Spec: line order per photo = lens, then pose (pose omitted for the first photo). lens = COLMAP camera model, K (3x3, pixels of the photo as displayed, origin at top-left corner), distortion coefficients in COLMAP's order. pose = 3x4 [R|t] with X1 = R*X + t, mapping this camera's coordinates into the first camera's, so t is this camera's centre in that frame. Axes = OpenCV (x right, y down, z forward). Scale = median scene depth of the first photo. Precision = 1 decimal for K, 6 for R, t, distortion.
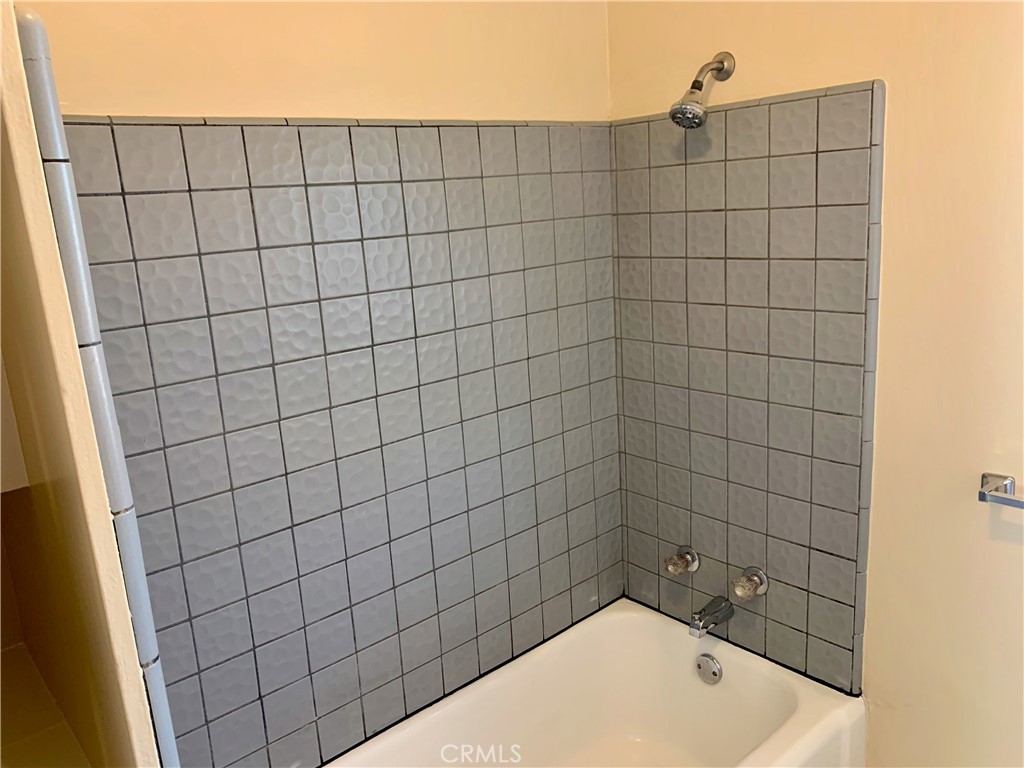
lens RADIAL K [[791.0, 0, 503.5], [0, 791.0, 375.7], [0, 0, 1]] dist [0.052594, -0.070458]
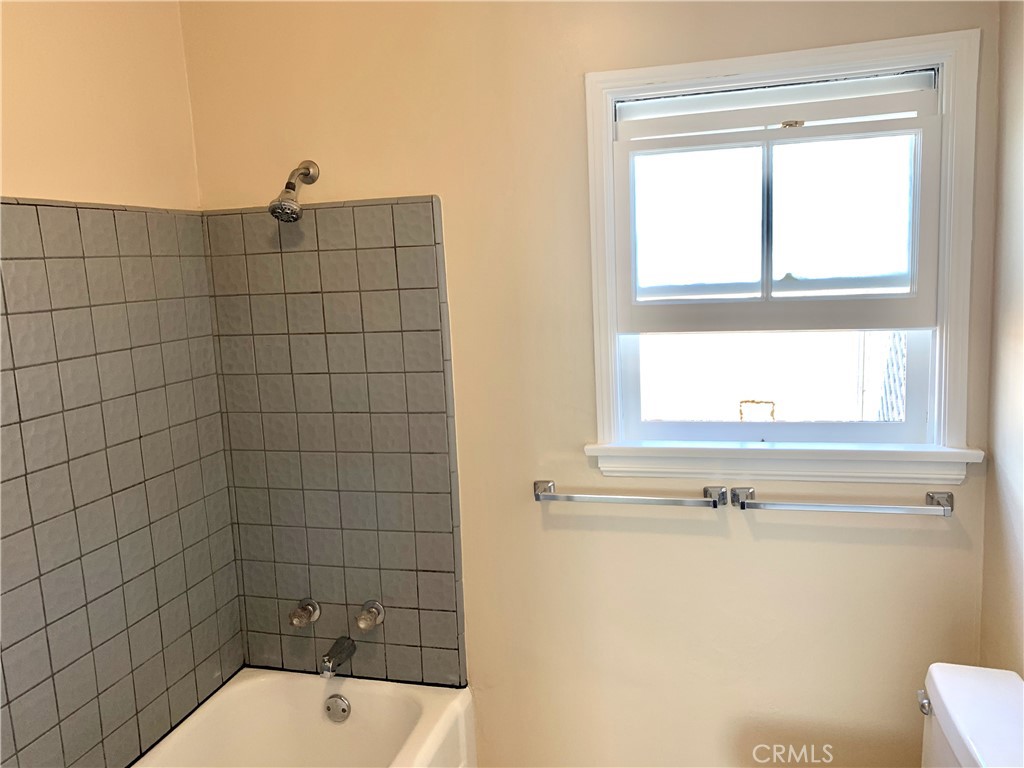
lens RADIAL K [[791.0, 0, 520.8], [0, 791.0, 375.0], [0, 0, 1]] dist [0.052594, -0.070458]
pose [[0.825121, -0.053833, 0.562386, -0.140165], [0.116445, 0.990281, -0.076054, 0.034431], [-0.552826, 0.128241, 0.823370, -0.102847]]
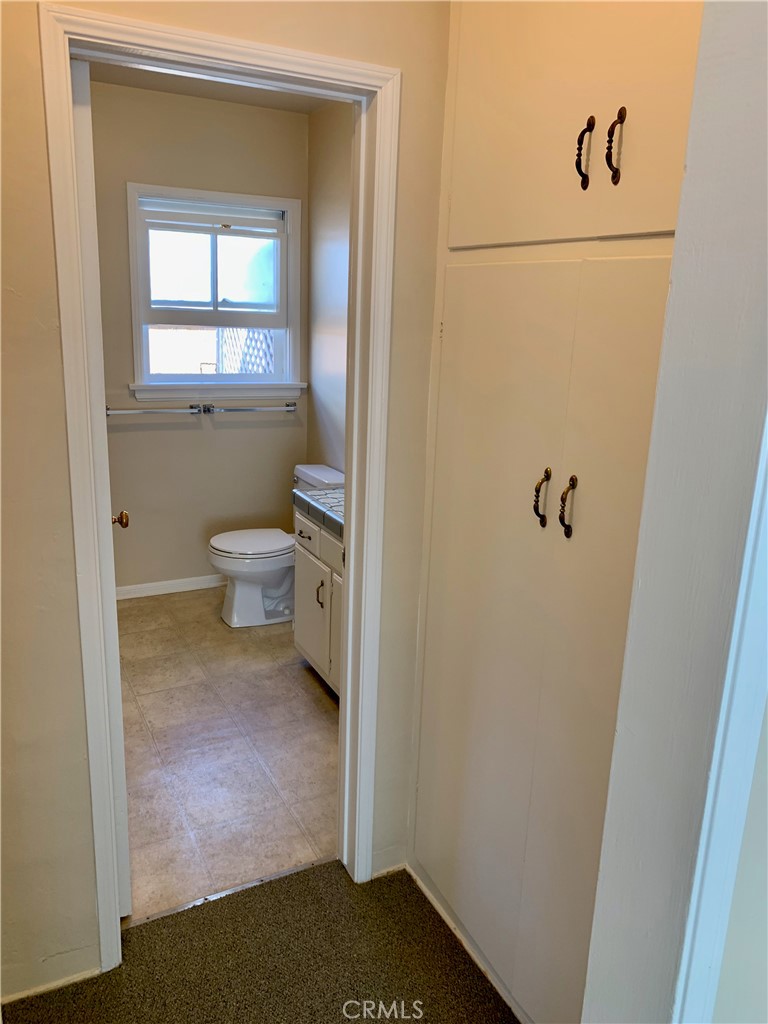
lens RADIAL K [[791.0, 0, 409.8], [0, 791.0, 497.1], [0, 0, 1]] dist [0.052594, -0.070458]
pose [[0.212100, -0.167149, 0.962847, -1.251307], [0.156440, 0.978365, 0.135381, 0.168647], [-0.964645, 0.121914, 0.233661, -0.364683]]
